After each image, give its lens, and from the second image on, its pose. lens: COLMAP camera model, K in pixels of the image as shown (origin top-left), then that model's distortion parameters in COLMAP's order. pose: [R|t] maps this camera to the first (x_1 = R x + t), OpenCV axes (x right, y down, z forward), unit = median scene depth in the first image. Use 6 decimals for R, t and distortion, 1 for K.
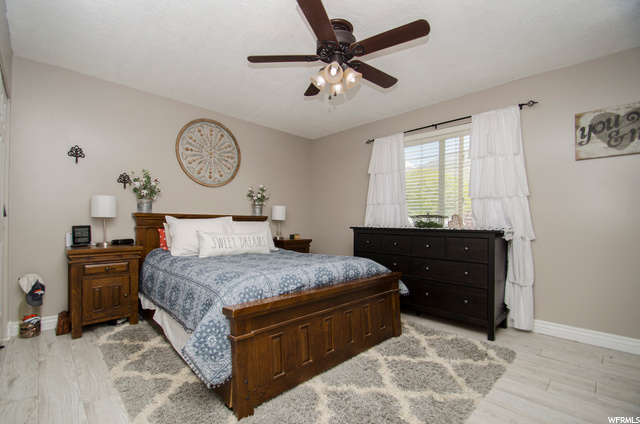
lens RADIAL K [[281.1, 0, 320.0], [0, 281.1, 212.0], [0, 0, 1]] dist [-0.001253, -0.000167]
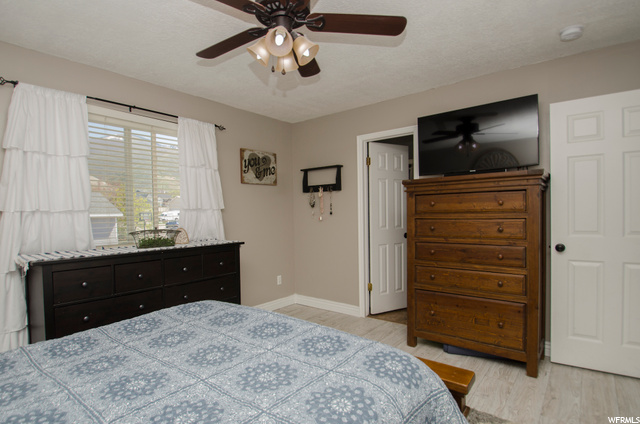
lens RADIAL K [[342.6, 0, 320.0], [0, 342.6, 212.0], [0, 0, 1]] dist [0.000626, 0.000285]
pose [[-0.098631, 0.002451, 0.995121, -0.631297], [-0.016623, 0.999853, -0.004111, -0.043960], [-0.994985, -0.016948, -0.098576, 0.697781]]
